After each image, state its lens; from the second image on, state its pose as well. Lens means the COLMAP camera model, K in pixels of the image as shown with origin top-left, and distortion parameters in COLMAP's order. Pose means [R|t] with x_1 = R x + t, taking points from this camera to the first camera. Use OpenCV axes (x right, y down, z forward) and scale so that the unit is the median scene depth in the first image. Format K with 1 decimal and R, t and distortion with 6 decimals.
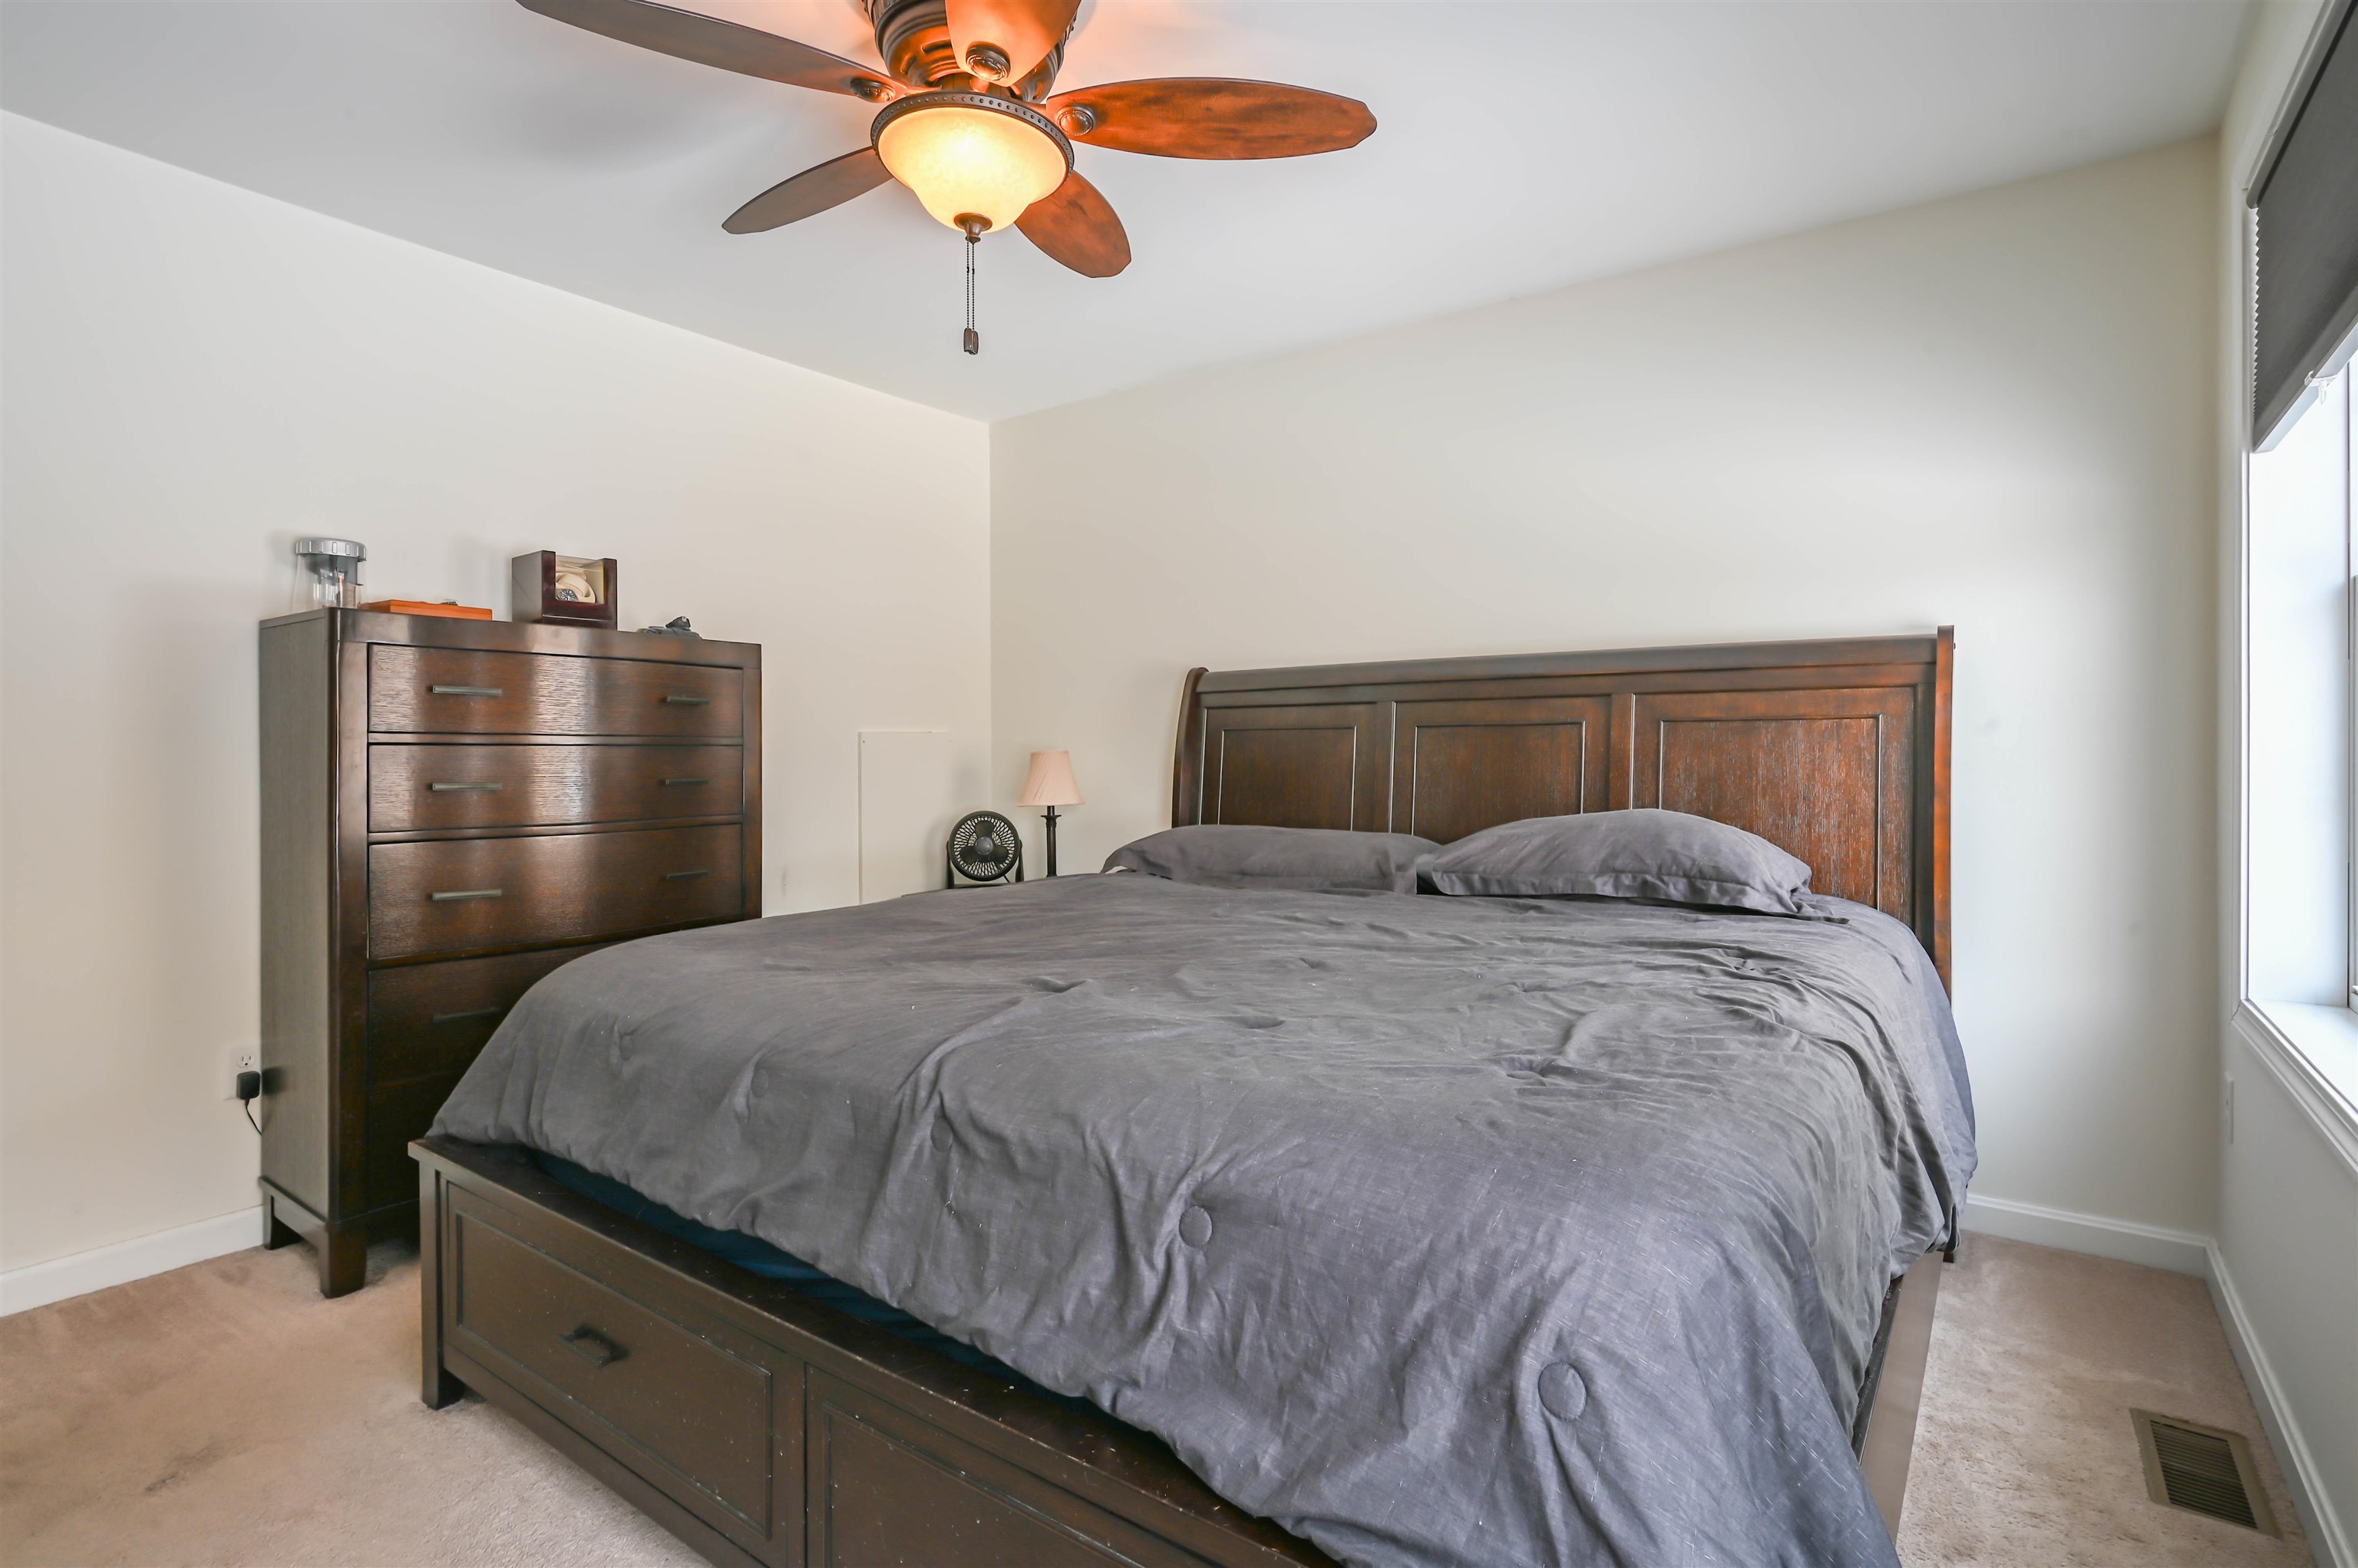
lens RADIAL K [[1141.2, 0, 1176.3], [0, 1141.2, 761.6], [0, 0, 1]] dist [0.000014, 0.000340]
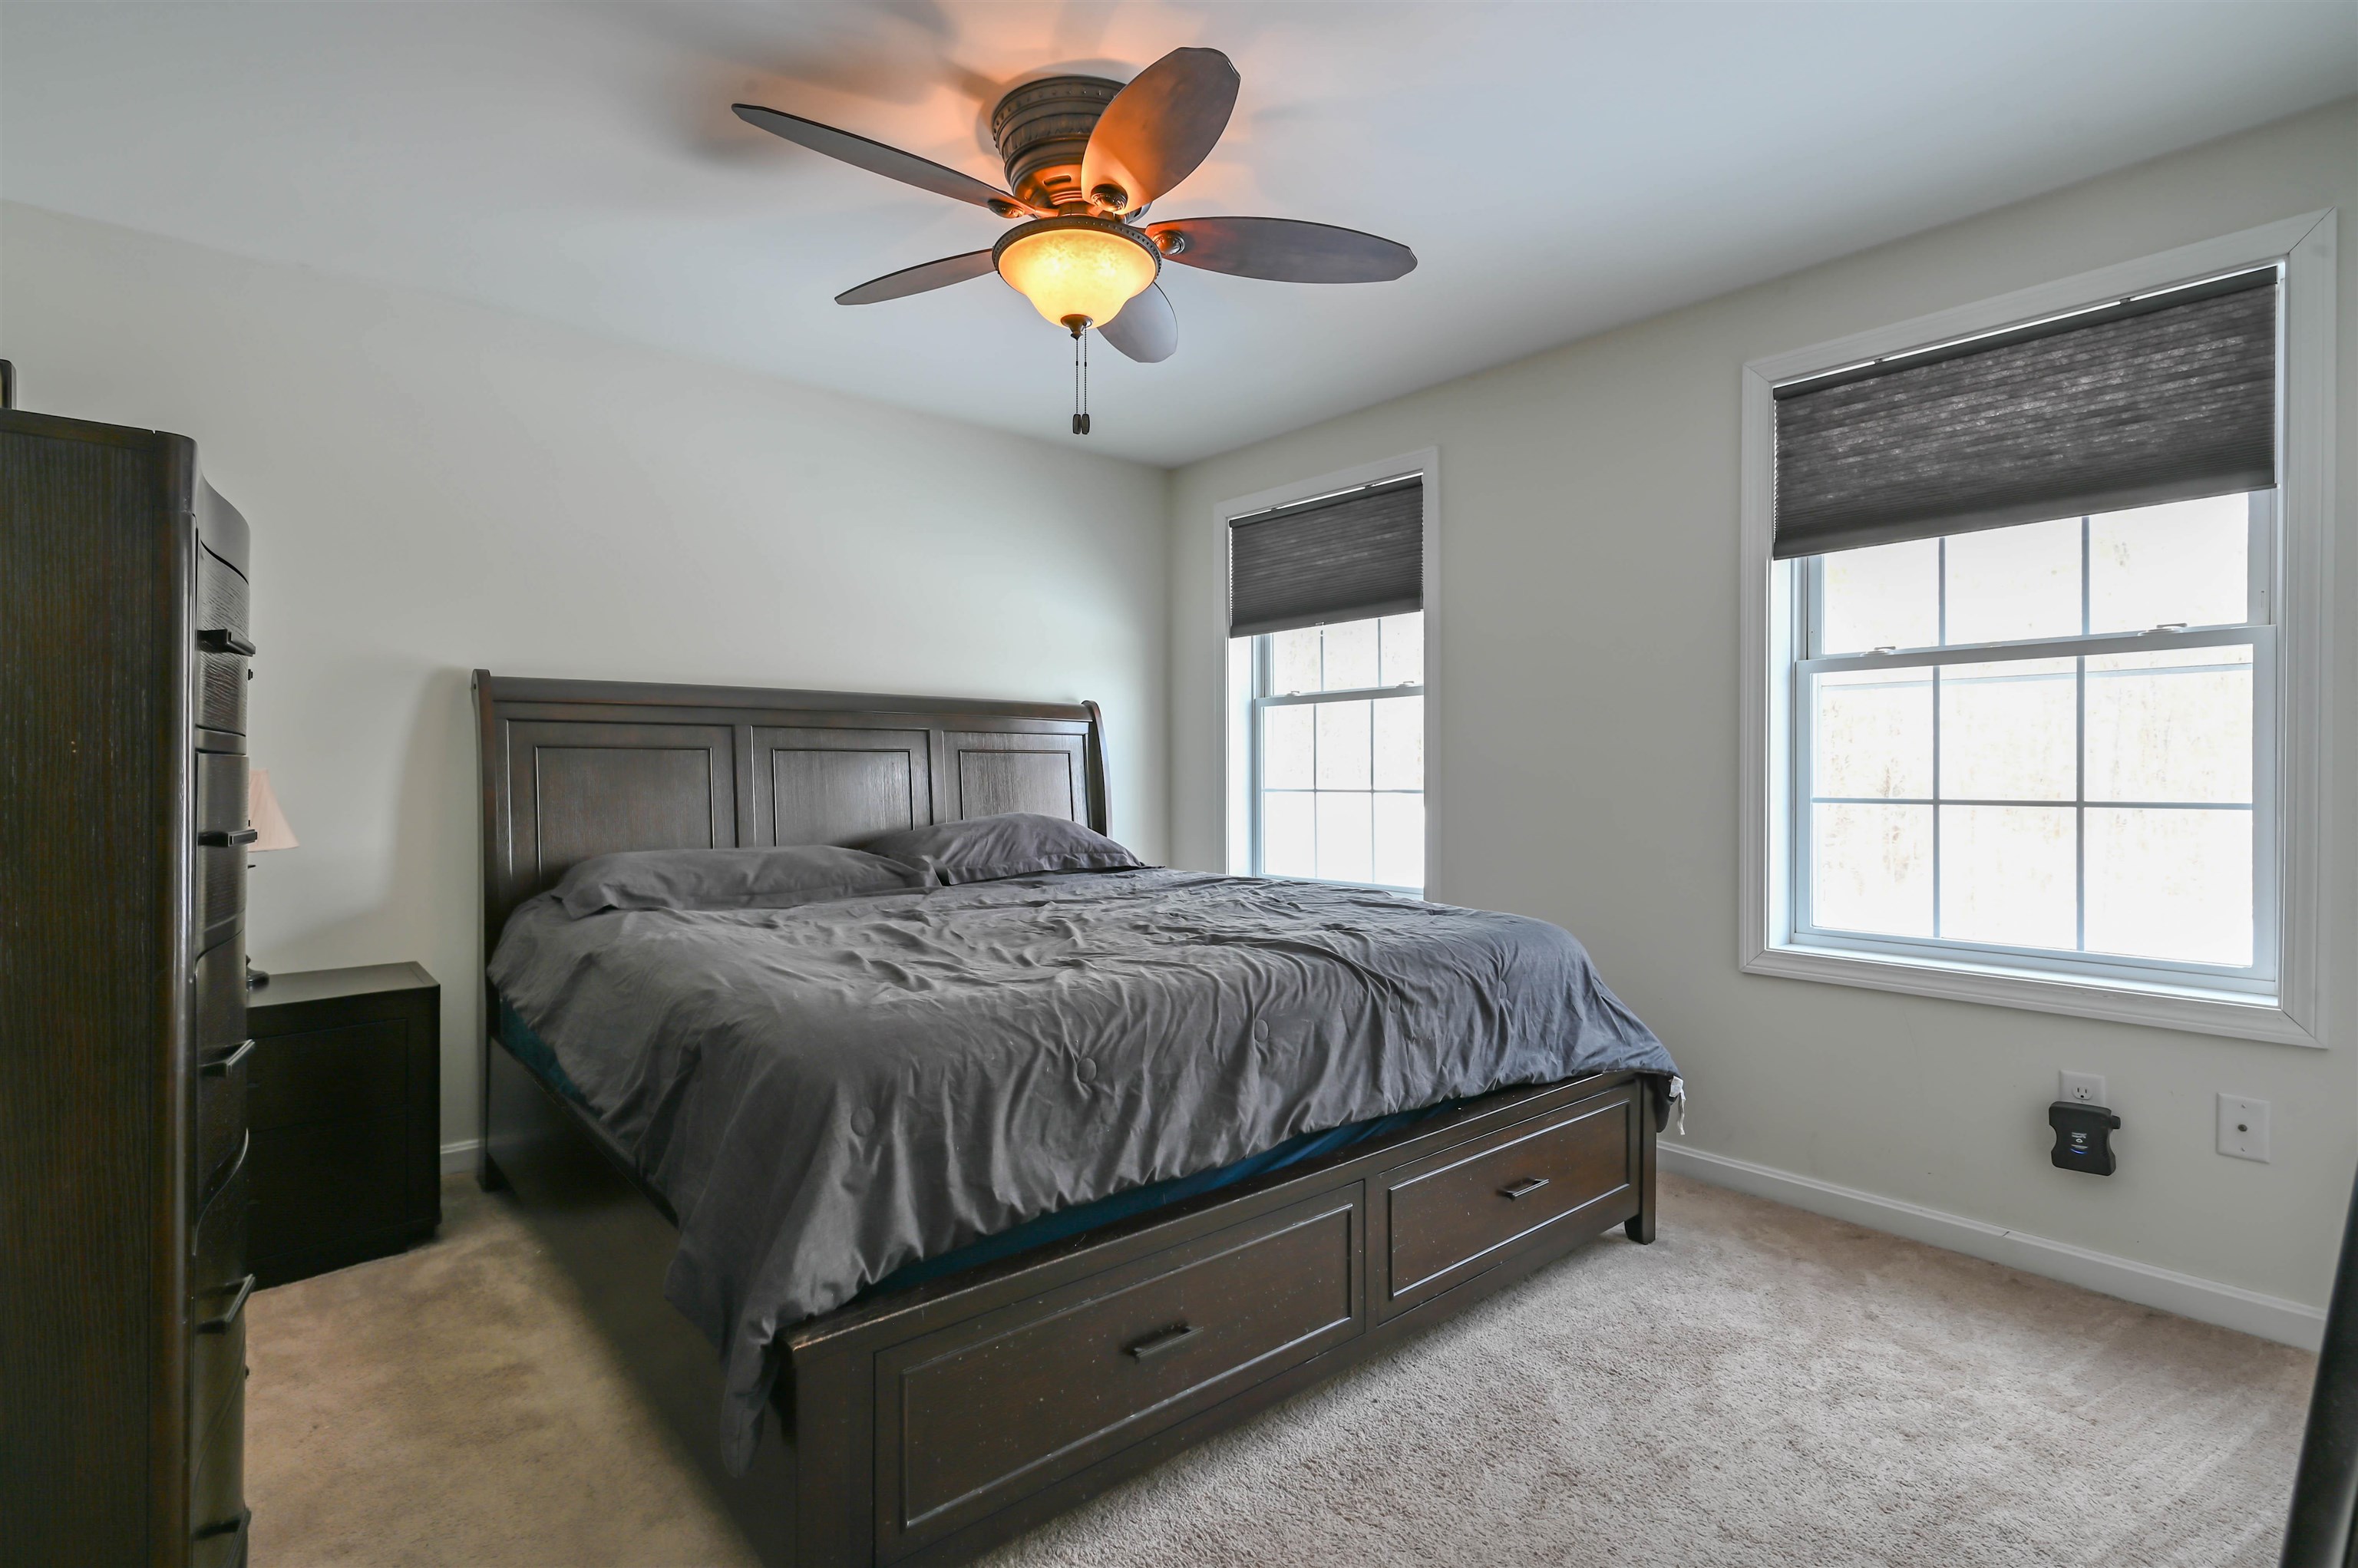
lens RADIAL K [[1141.2, 0, 1176.3], [0, 1141.2, 761.6], [0, 0, 1]] dist [0.000014, 0.000340]
pose [[0.223702, 0.014255, 0.974553, -1.088885], [0.005059, 0.999863, -0.015786, 0.000396], [-0.974644, 0.008462, 0.223599, 0.535306]]
